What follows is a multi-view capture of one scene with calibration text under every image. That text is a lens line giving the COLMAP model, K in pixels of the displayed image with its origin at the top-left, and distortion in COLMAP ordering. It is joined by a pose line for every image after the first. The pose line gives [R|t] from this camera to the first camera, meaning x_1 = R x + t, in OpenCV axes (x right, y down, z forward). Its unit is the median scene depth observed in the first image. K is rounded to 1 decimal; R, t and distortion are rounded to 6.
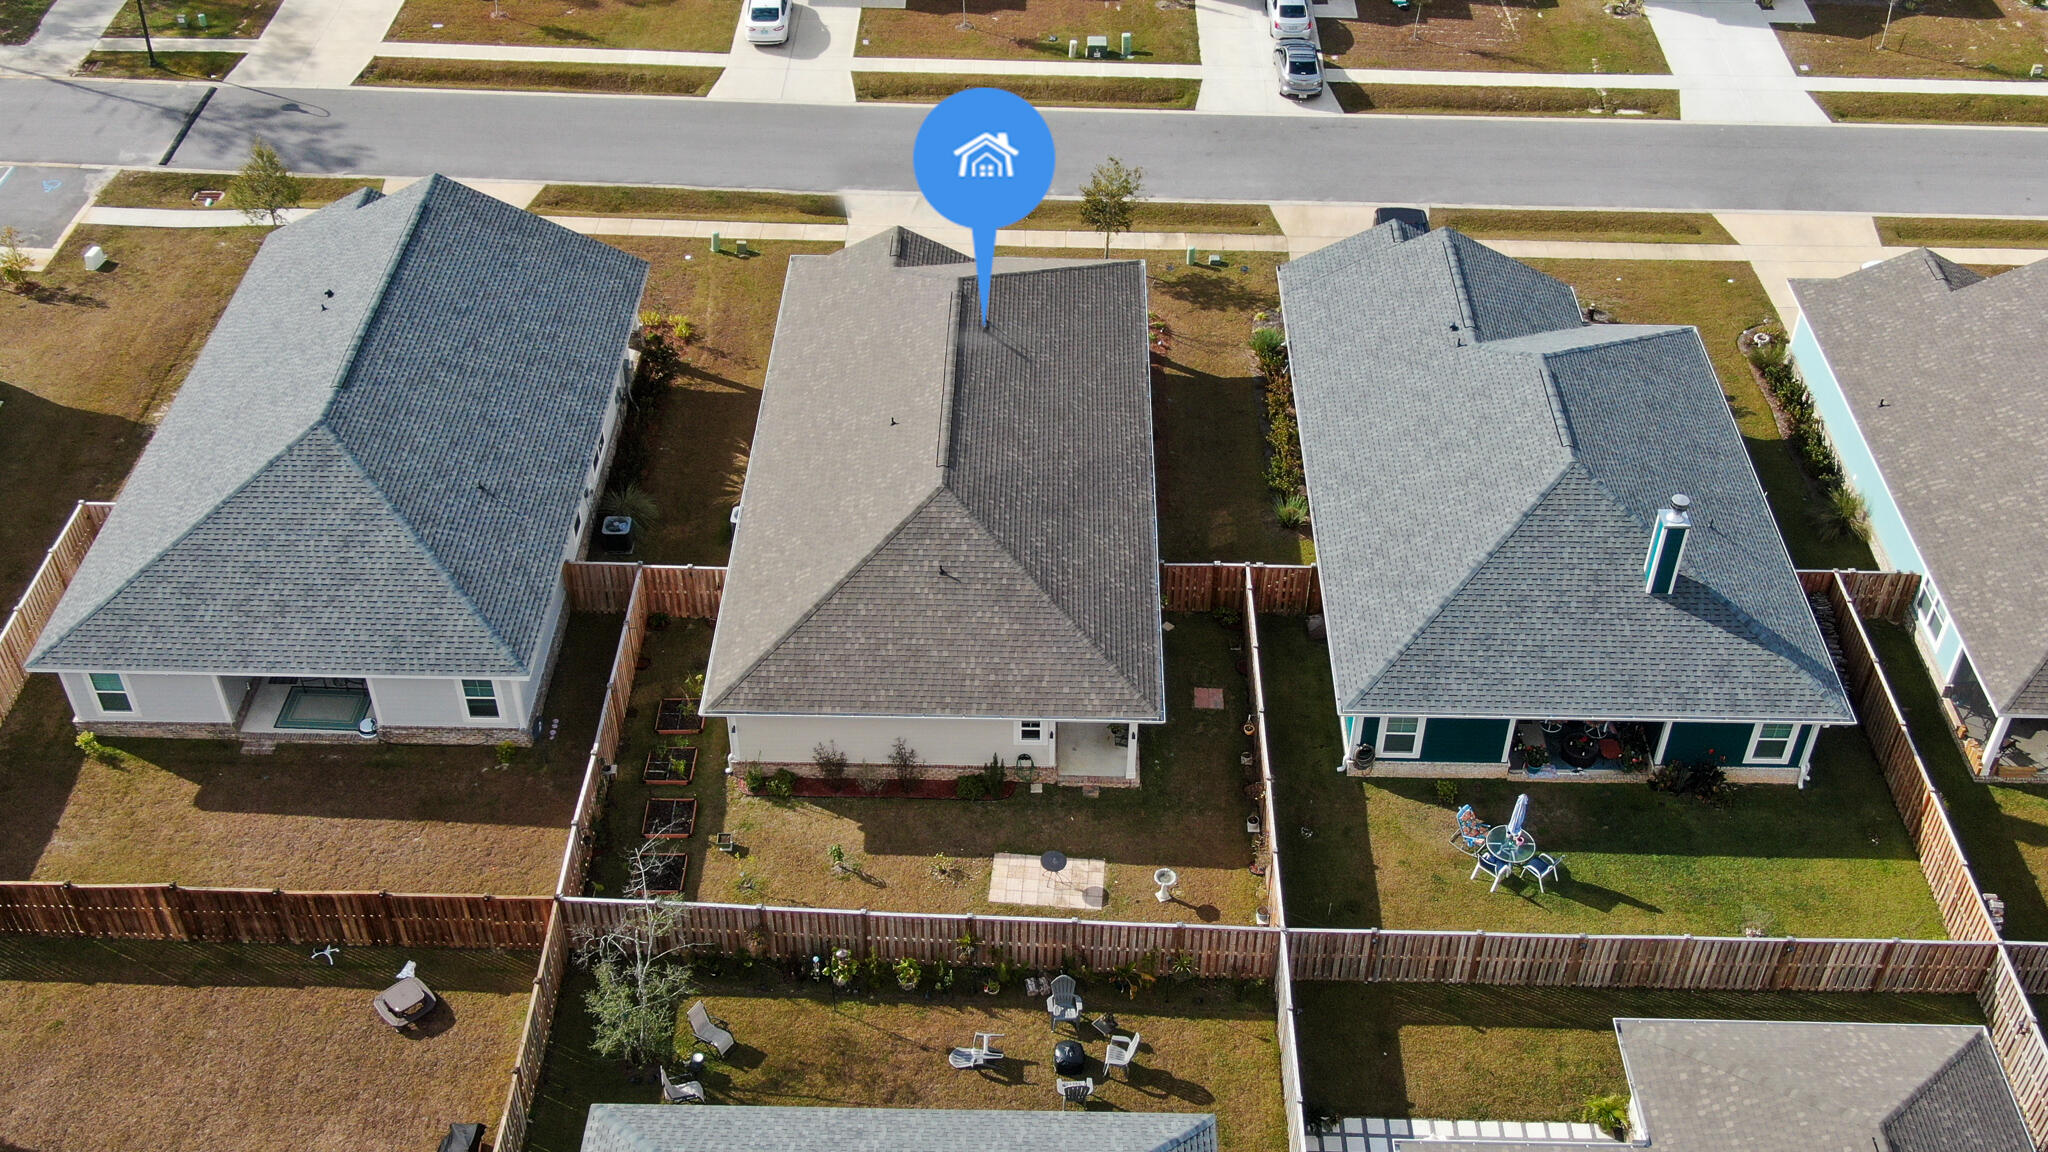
lens RADIAL K [[2082.2, 0, 1024.0], [0, 2082.2, 576.0], [0, 0, 1]] dist [-0.000444, -0.013881]
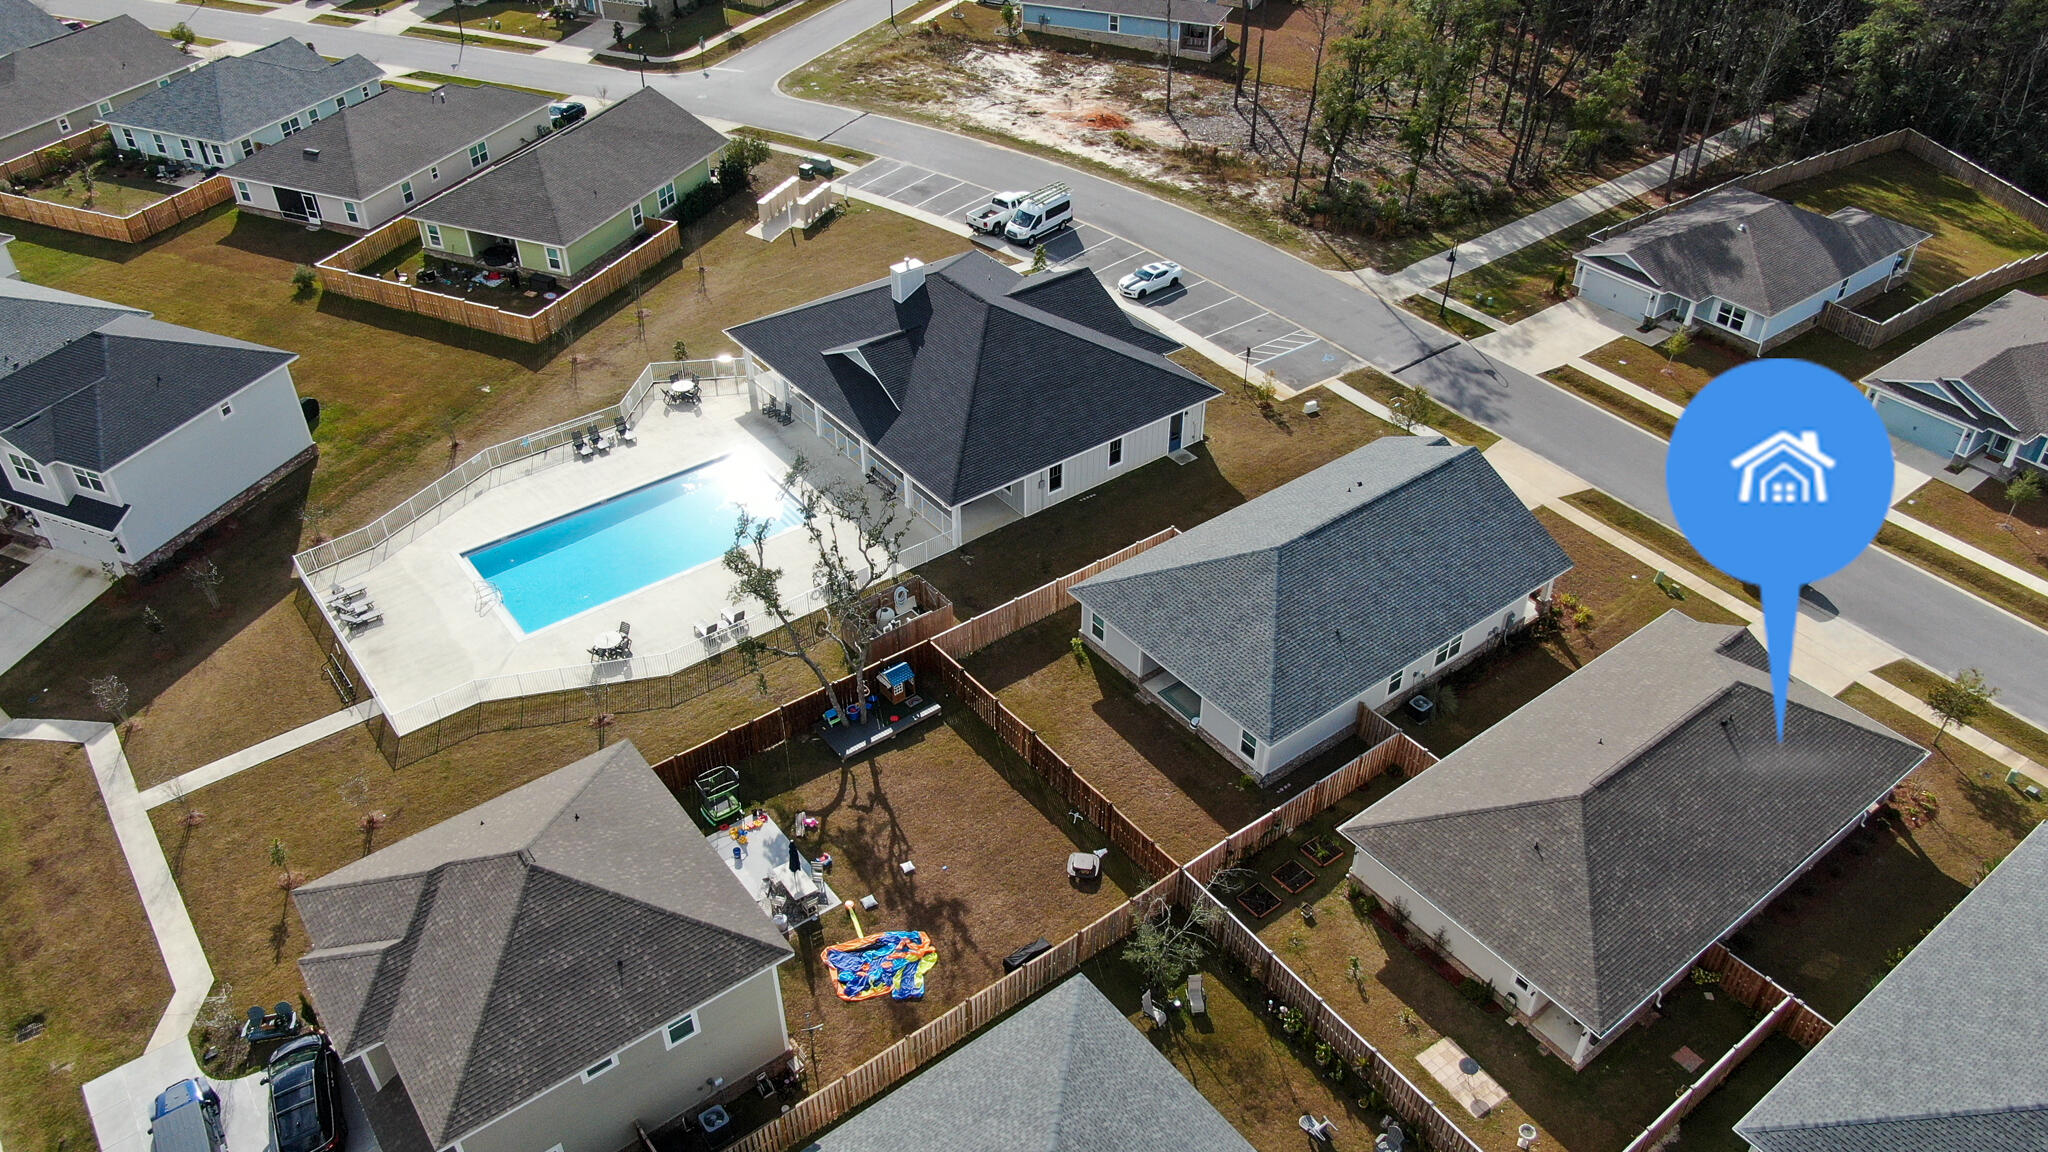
lens RADIAL K [[1478.0, 0, 1024.0], [0, 1478.0, 576.0], [0, 0, 1]] dist [-0.020530, 0.013175]
pose [[0.621821, 0.466306, -0.629203, 0.275925], [-0.500004, 0.854744, 0.139317, -0.119886], [0.602772, 0.227974, 0.764653, 0.013237]]
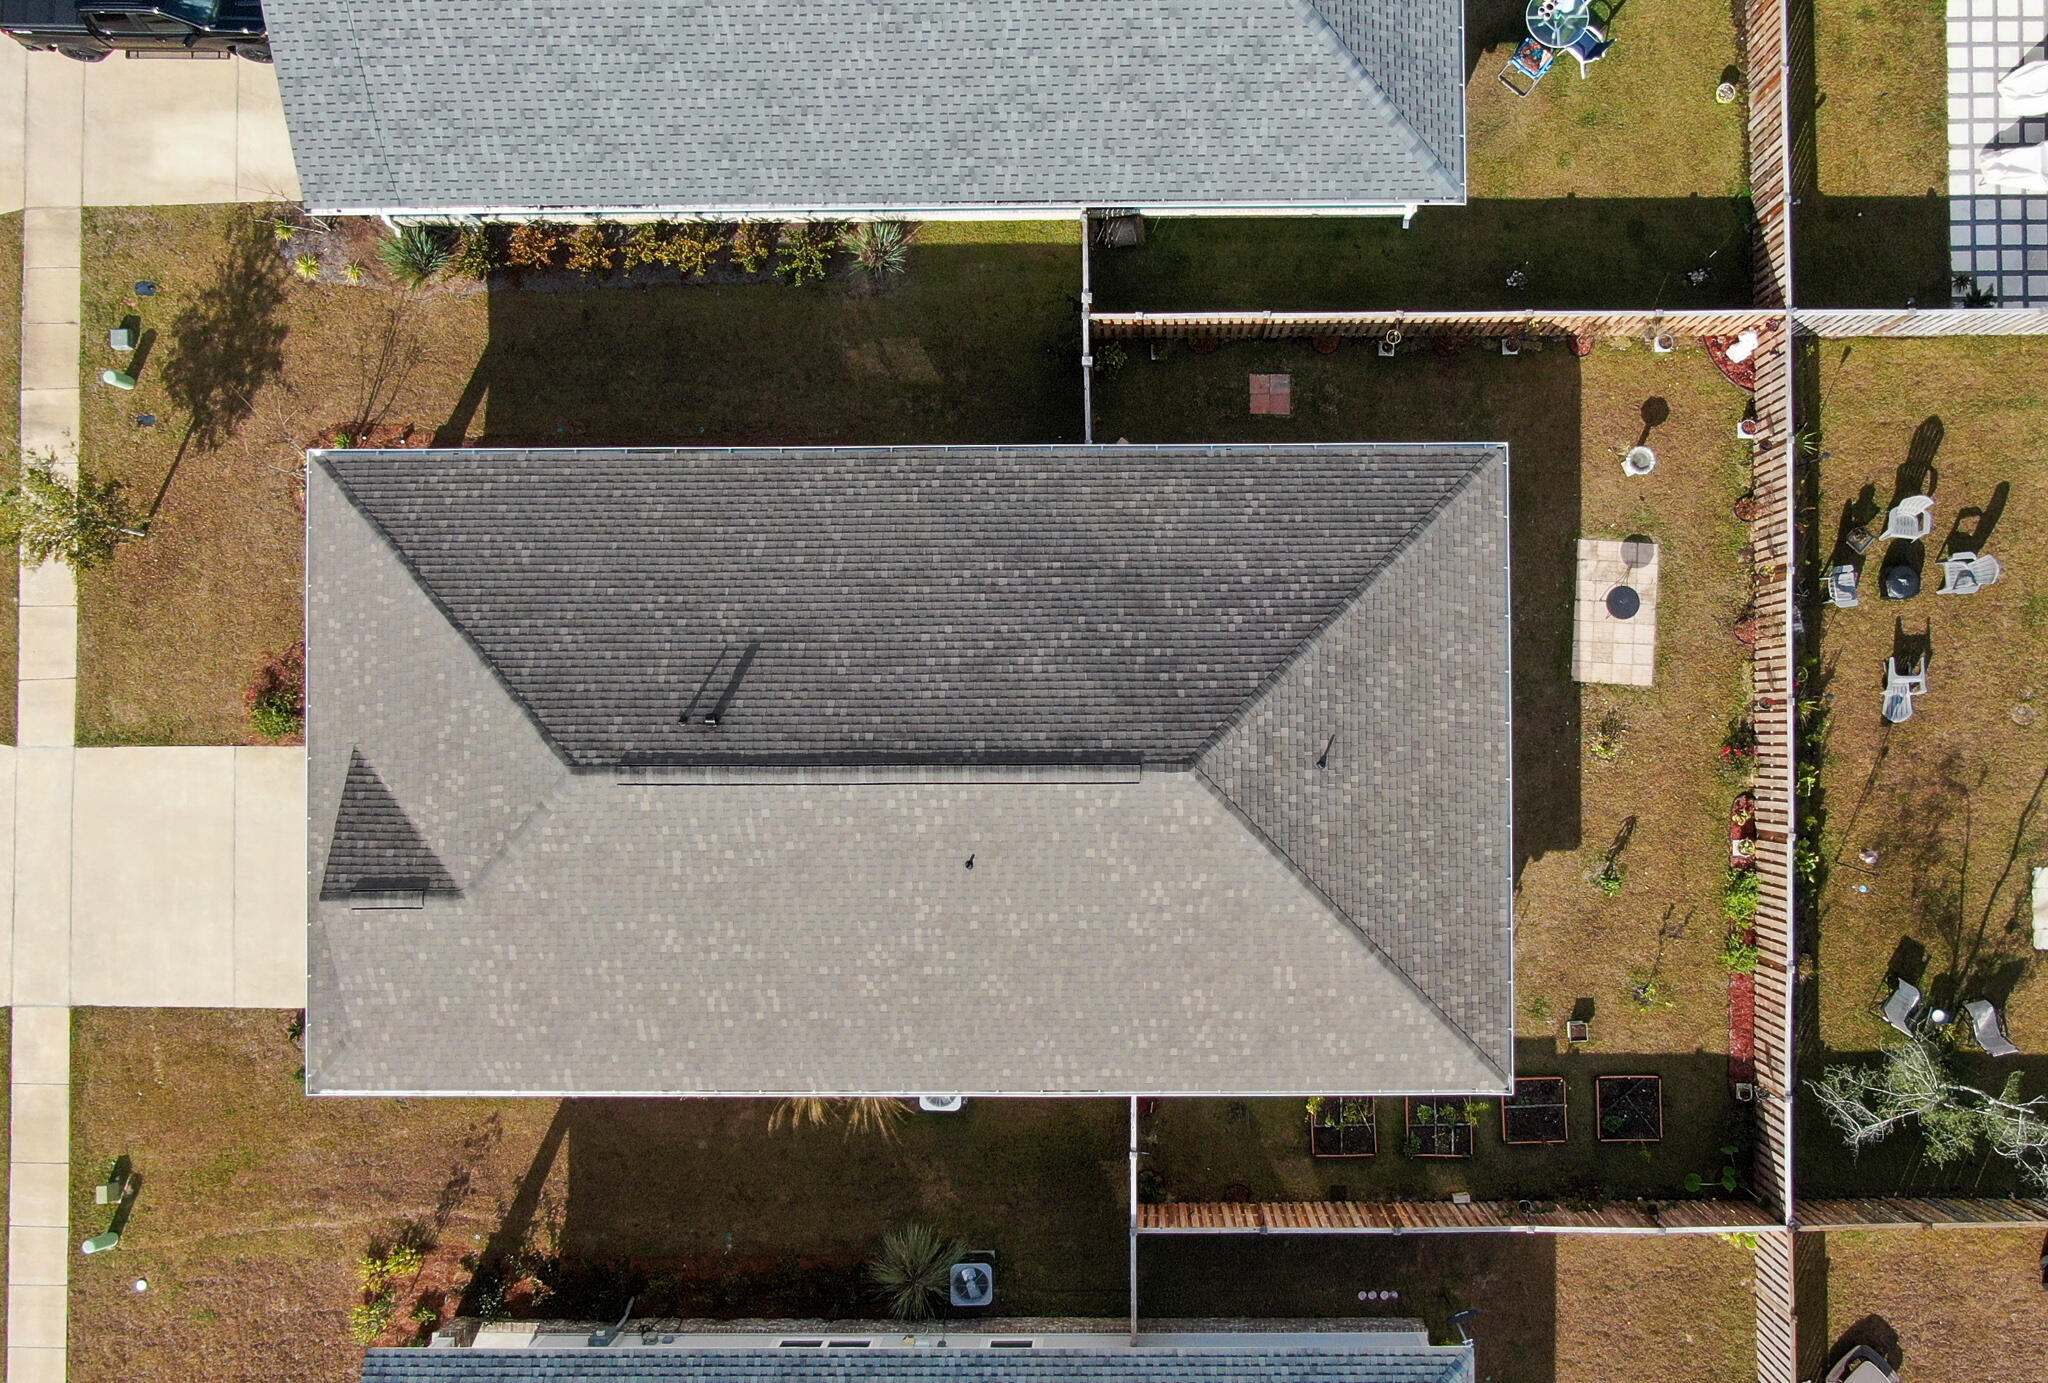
lens RADIAL K [[1777.9, 0, 1181.3], [0, 1777.9, 690.6], [0, 0, 1]] dist [-0.019519, 0.007961]
pose [[-0.024623, -0.999609, 0.013270, -0.022244], [0.653660, -0.006055, 0.756764, -0.449320], [-0.756388, 0.027308, 0.653553, 0.658380]]
